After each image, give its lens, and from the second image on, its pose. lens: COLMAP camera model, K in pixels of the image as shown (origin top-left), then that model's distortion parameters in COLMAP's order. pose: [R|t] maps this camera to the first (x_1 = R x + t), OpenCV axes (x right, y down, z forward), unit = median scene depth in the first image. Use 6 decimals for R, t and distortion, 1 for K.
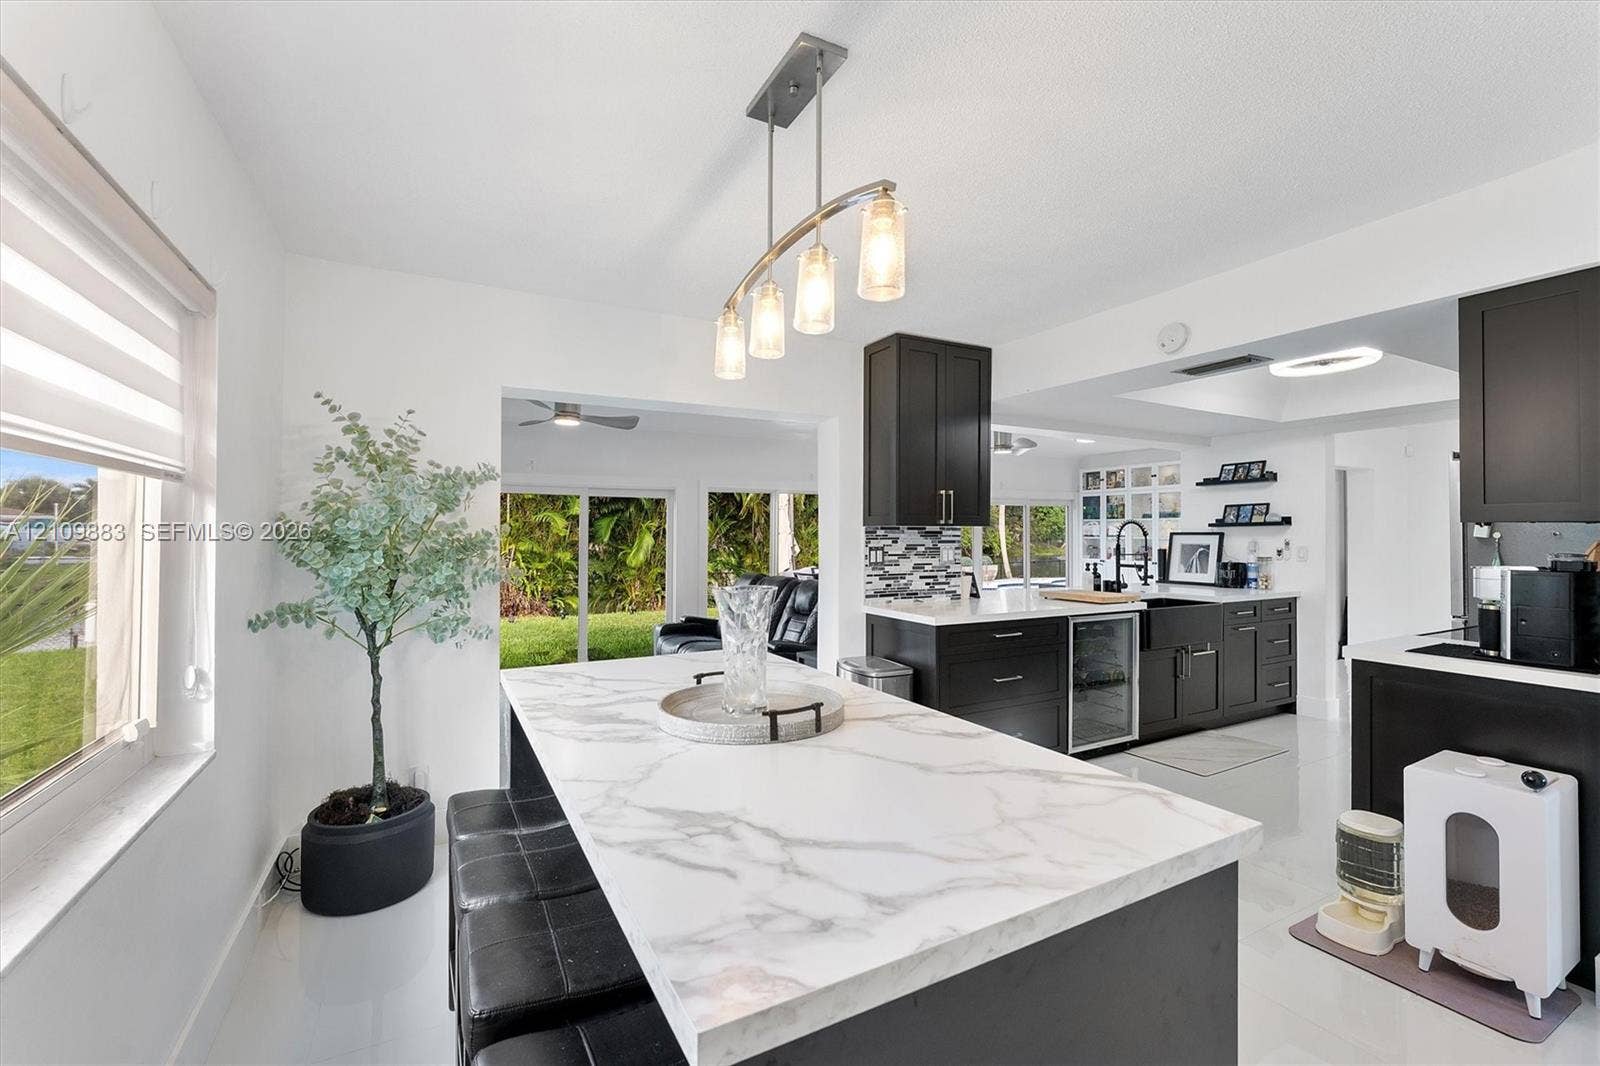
lens RADIAL K [[625.2, 0, 834.8], [0, 625.2, 528.2], [0, 0, 1]] dist [-0.001005, -0.000050]
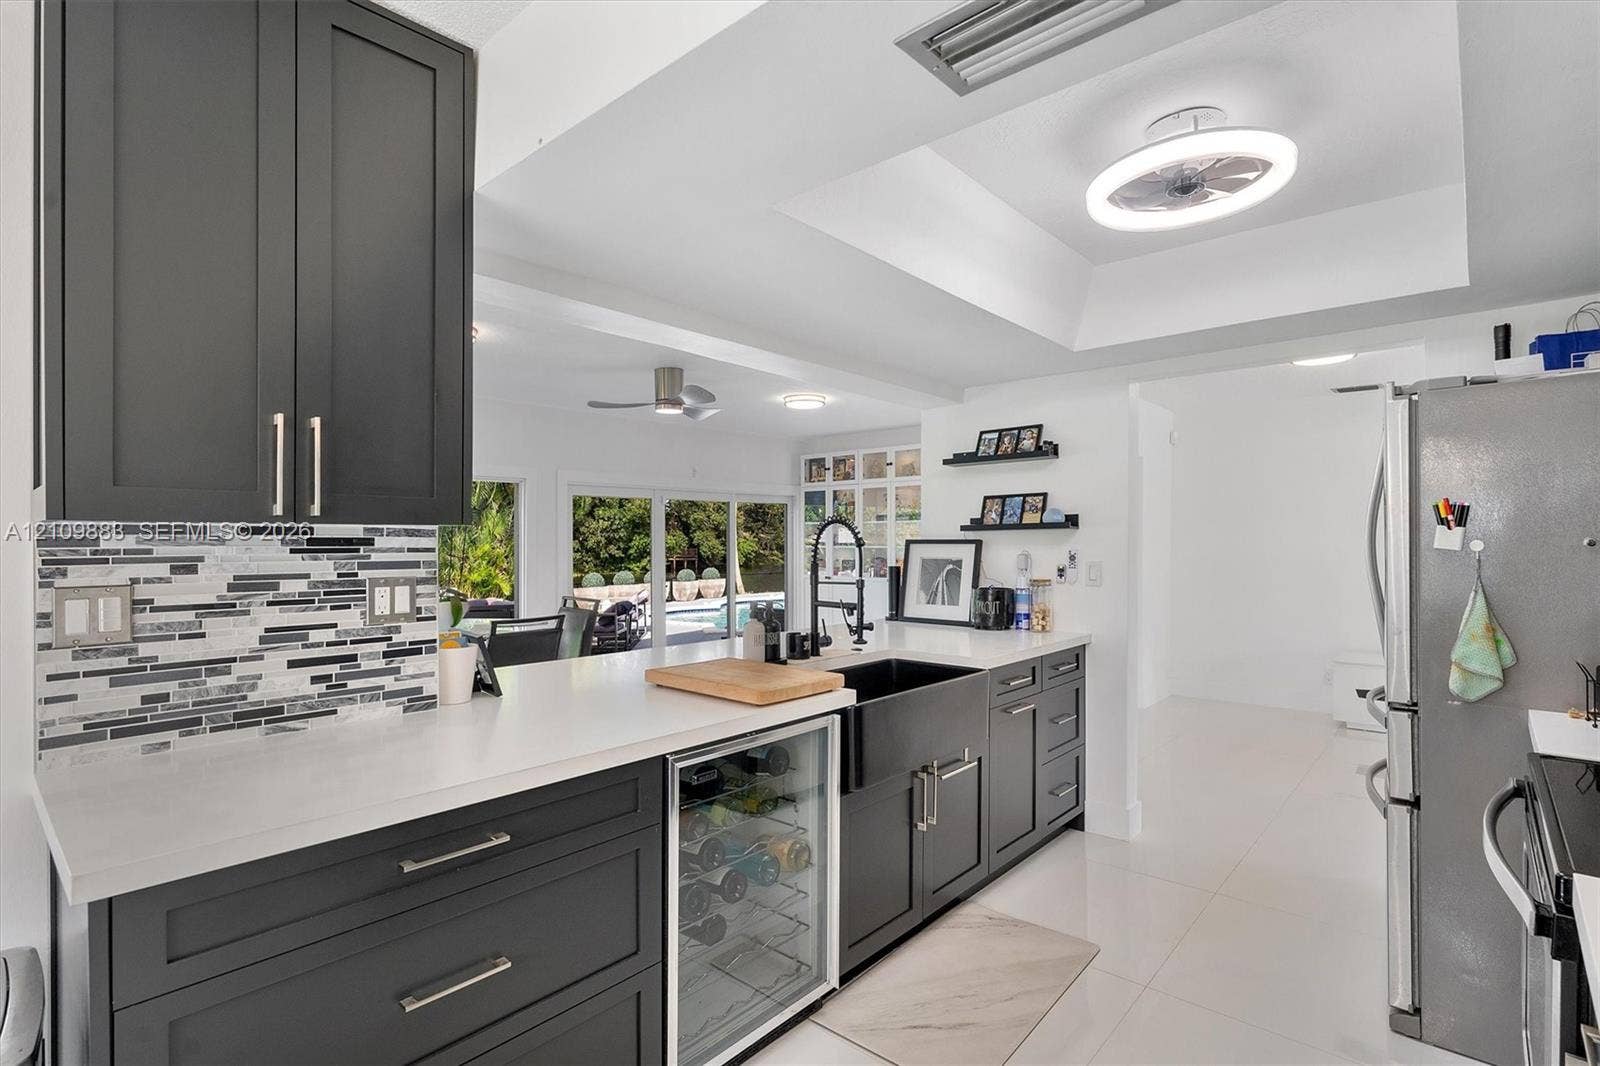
lens RADIAL K [[709.0, 0, 811.6], [0, 709.0, 541.0], [0, 0, 1]] dist [-0.002249, -0.000795]
pose [[0.938486, -0.002156, 0.345311, 0.240166], [-0.001005, 0.999959, 0.008975, 0.002082], [-0.345316, -0.008770, 0.938446, 0.433774]]
